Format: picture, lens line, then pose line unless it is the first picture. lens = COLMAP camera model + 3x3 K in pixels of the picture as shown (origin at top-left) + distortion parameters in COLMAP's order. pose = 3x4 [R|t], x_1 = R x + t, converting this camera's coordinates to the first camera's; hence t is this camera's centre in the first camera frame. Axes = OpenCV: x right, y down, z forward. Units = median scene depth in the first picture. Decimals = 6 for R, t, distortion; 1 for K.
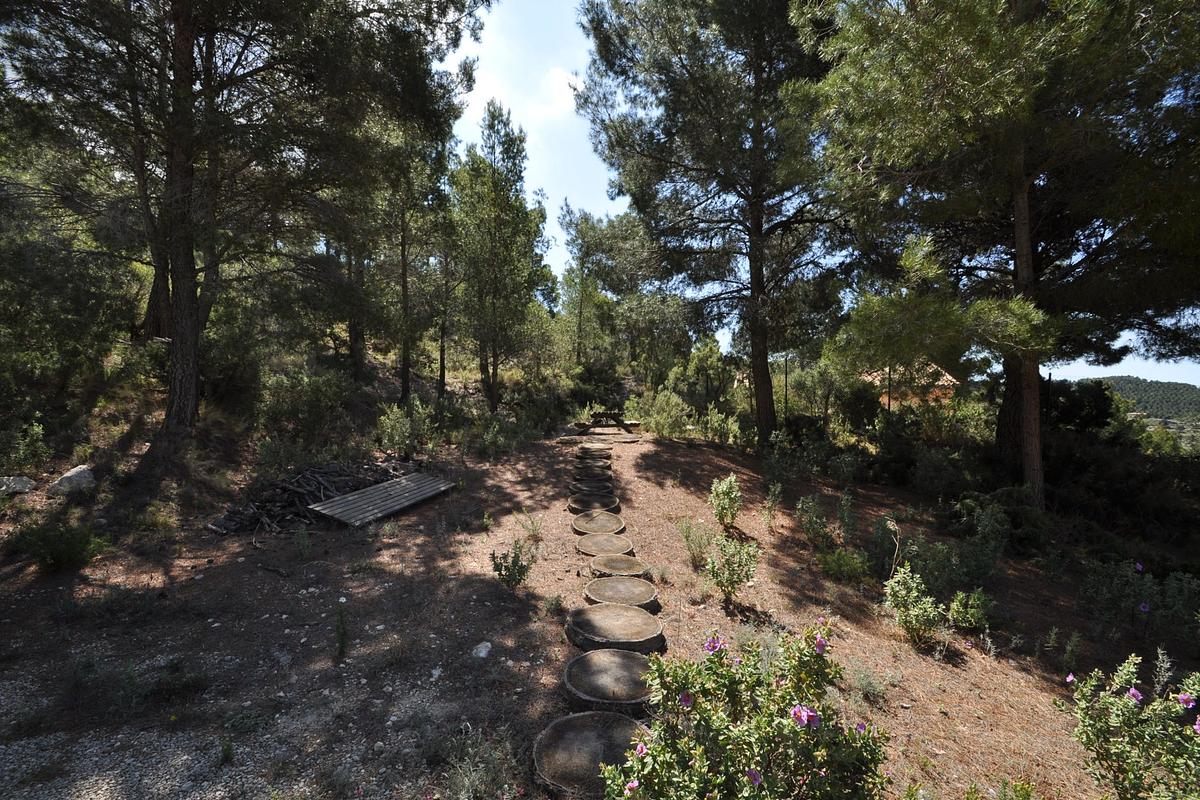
lens RADIAL K [[537.1, 0, 598.4], [0, 537.1, 400.6], [0, 0, 1]] dist [-0.000371, -0.010178]
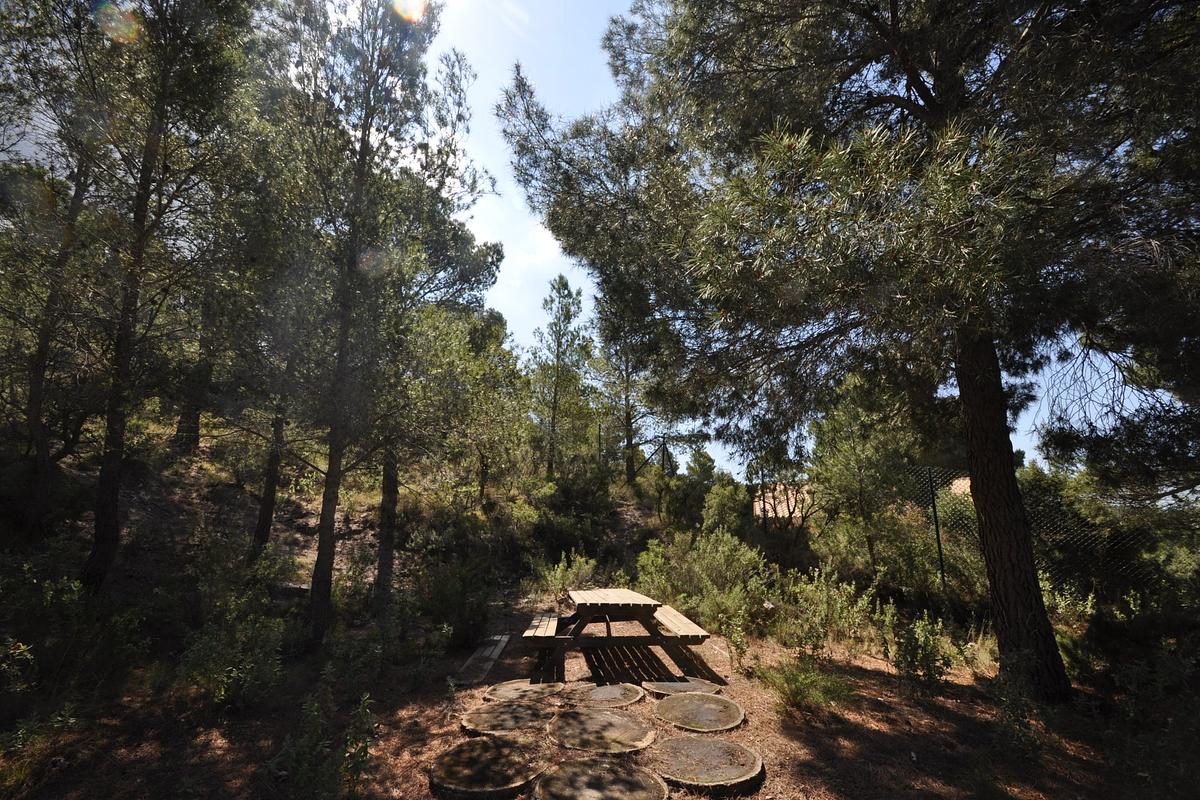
lens RADIAL K [[537.1, 0, 594.7], [0, 537.1, 402.3], [0, 0, 1]] dist [-0.000371, -0.010178]
pose [[0.999402, 0.010197, 0.033034, -0.006798], [-0.002490, 0.974263, -0.225399, -0.019008], [-0.034482, 0.225182, 0.973706, 0.424920]]
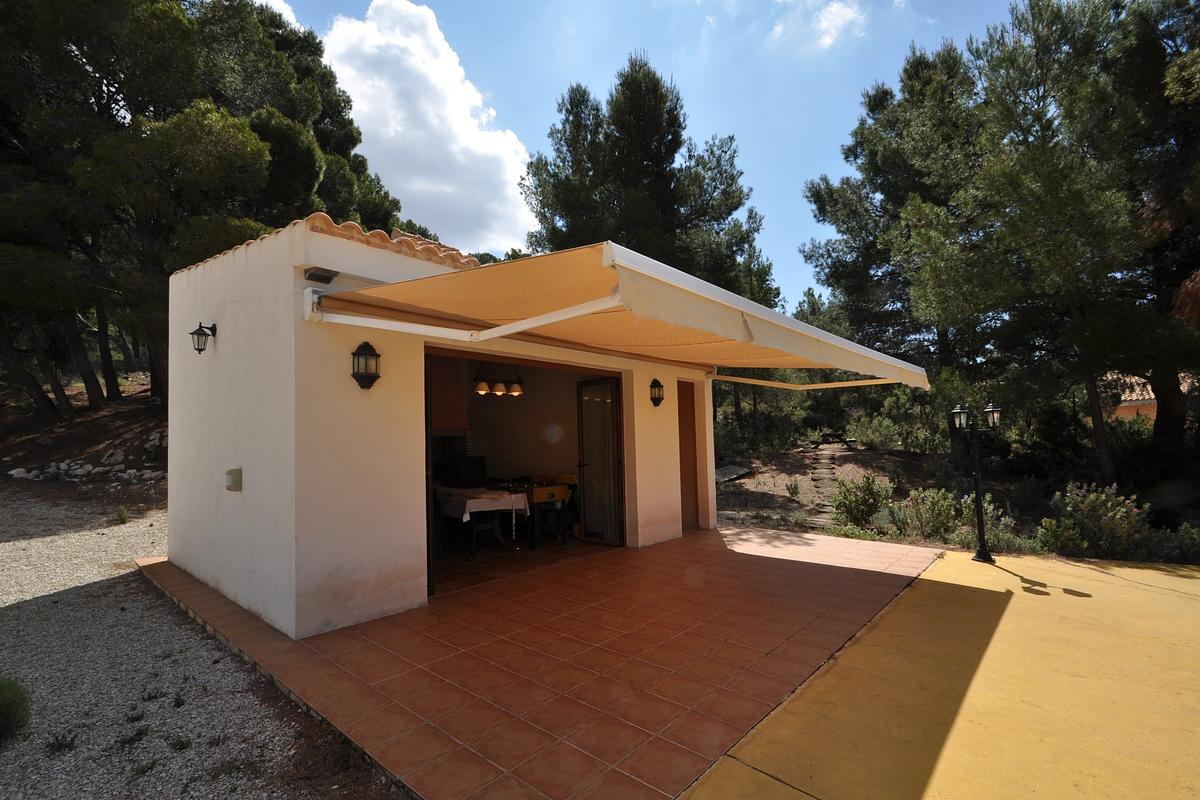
lens RADIAL K [[537.1, 0, 604.2], [0, 537.1, 412.4], [0, 0, 1]] dist [-0.000371, -0.010178]
pose [[0.922398, -0.033353, -0.384799, 0.005468], [0.021366, 0.999145, -0.035385, 0.003845], [0.385650, 0.024418, 0.922322, -0.444902]]
